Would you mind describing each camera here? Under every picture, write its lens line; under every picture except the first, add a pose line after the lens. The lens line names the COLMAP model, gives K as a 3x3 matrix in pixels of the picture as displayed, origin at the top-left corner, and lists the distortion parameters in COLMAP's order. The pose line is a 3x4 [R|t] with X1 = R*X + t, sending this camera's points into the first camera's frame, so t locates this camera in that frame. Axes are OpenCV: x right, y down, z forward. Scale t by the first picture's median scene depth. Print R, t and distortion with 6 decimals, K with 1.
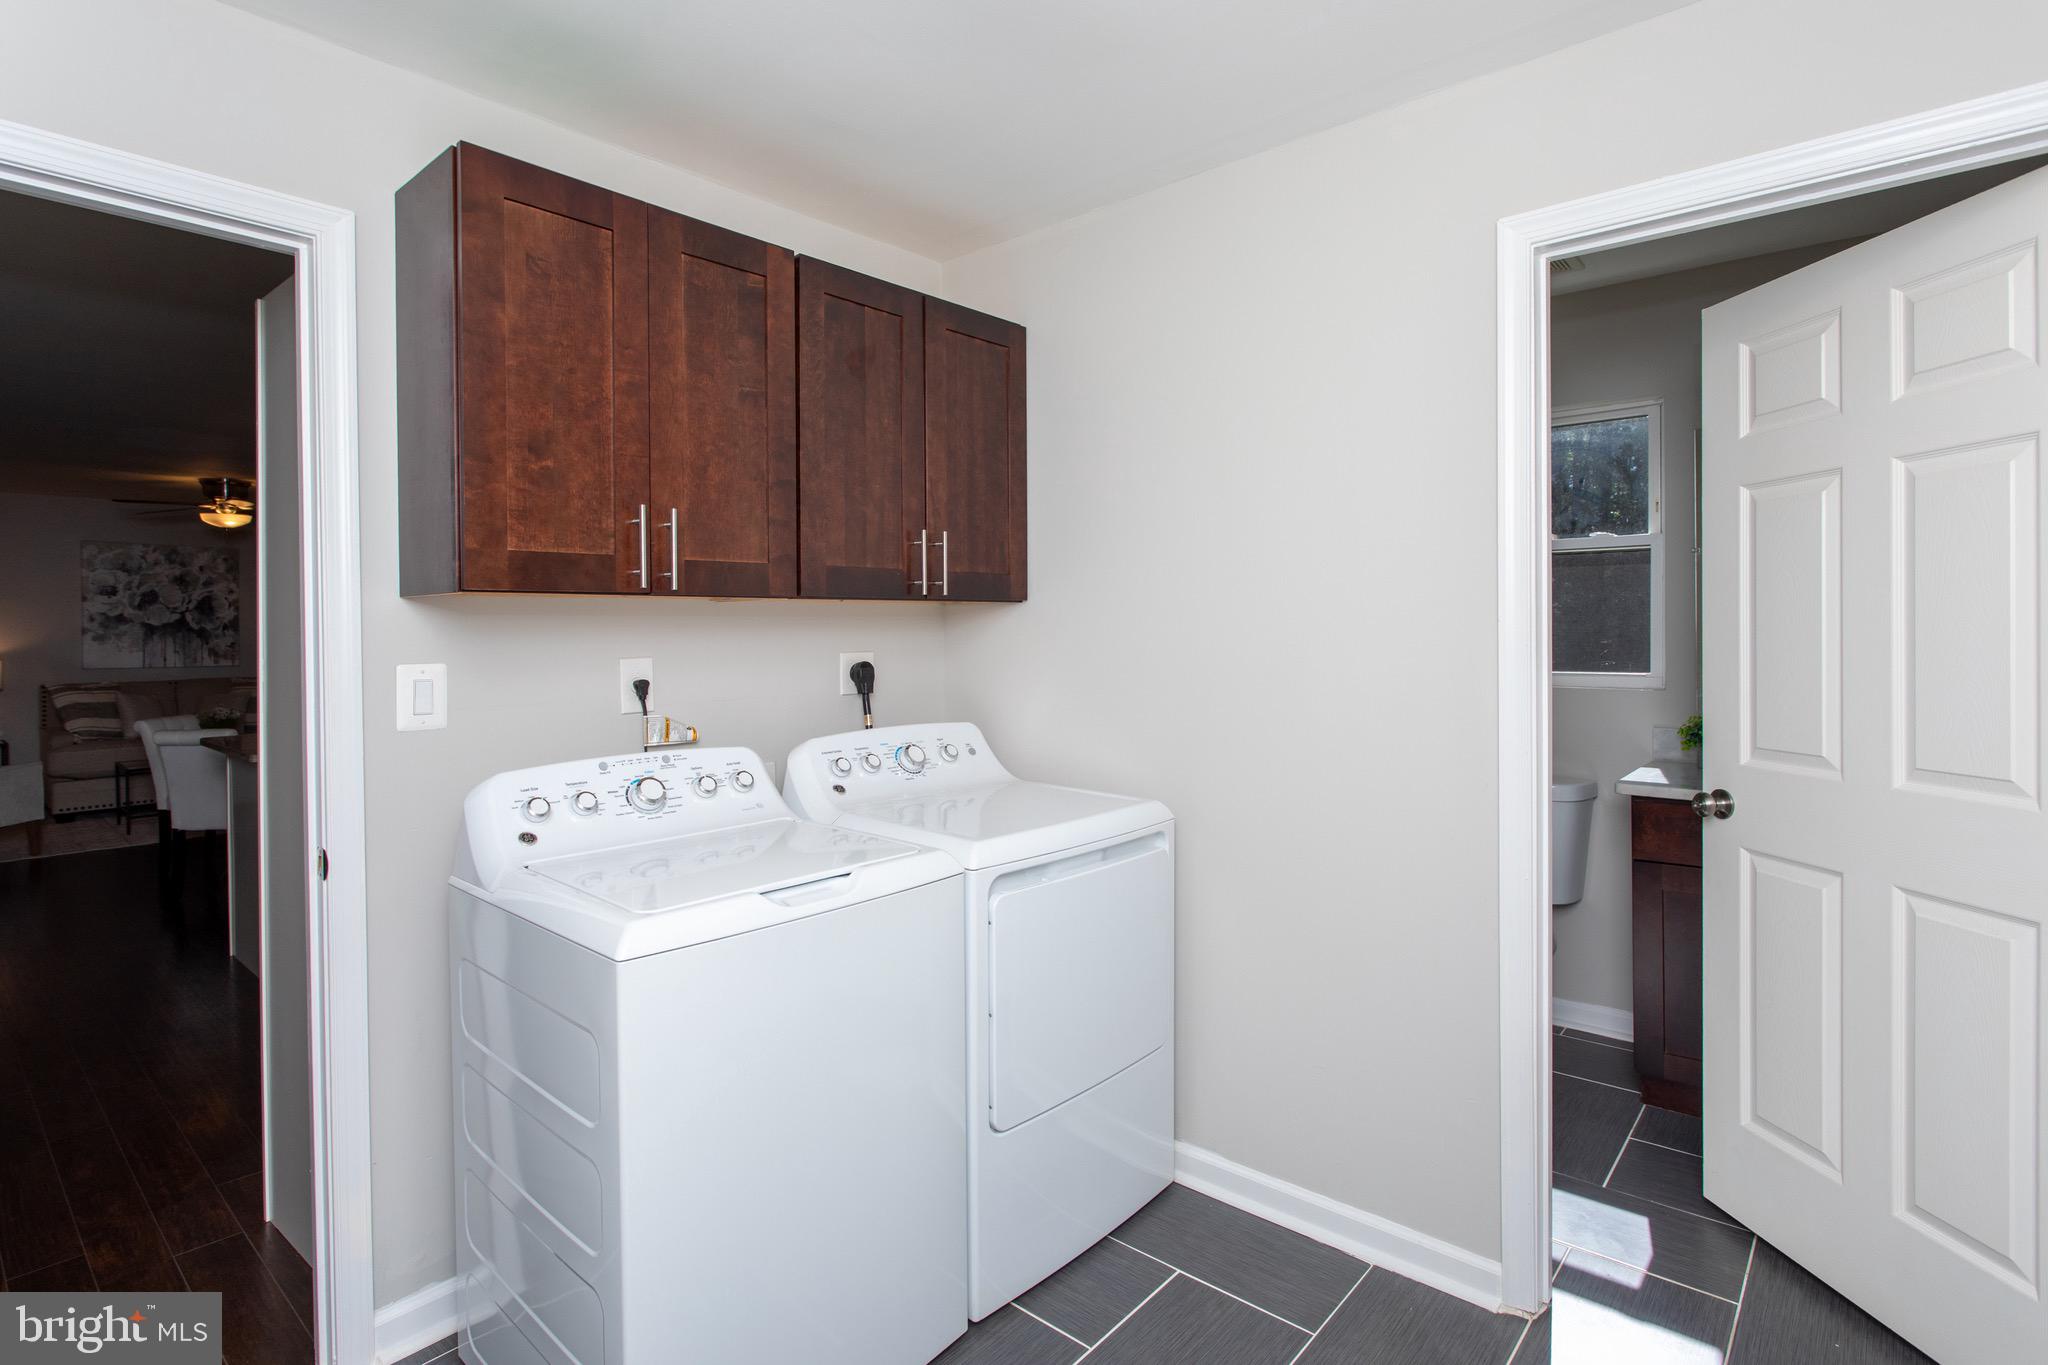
lens RADIAL K [[1014.5, 0, 1011.6], [0, 1014.5, 638.9], [0, 0, 1]] dist [-0.002123, -0.000417]
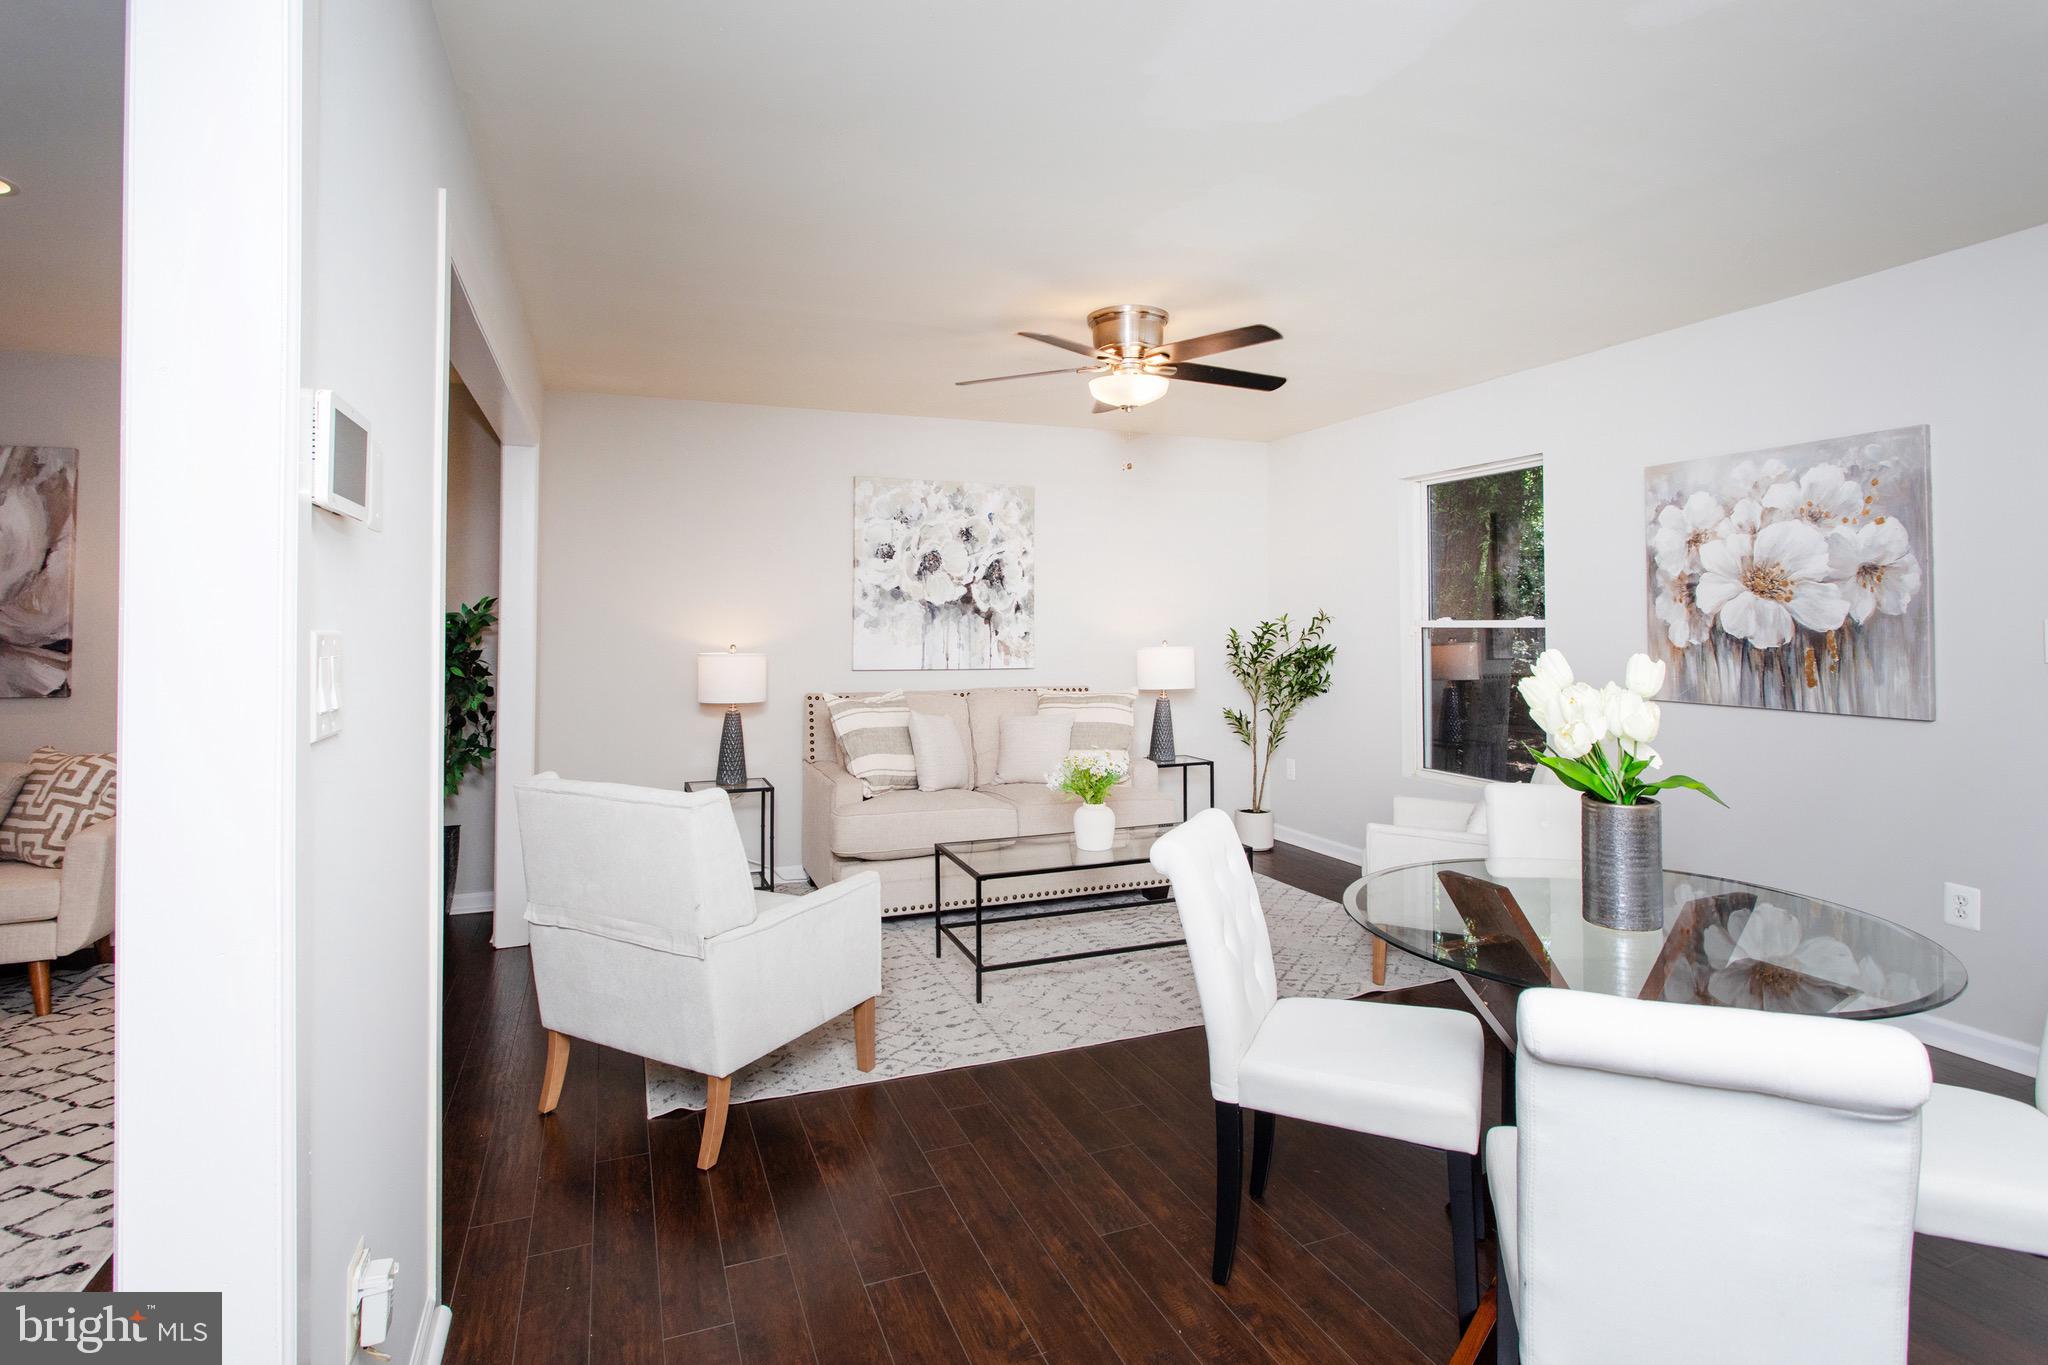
lens RADIAL K [[1027.9, 0, 1021.3], [0, 1027.9, 592.8], [0, 0, 1]] dist [-0.000247, -0.000038]
pose [[0.892038, -0.009500, -0.451861, -0.398254], [-0.008165, 0.999277, -0.037128, 0.002687], [0.451887, 0.036809, 0.891315, 0.347460]]
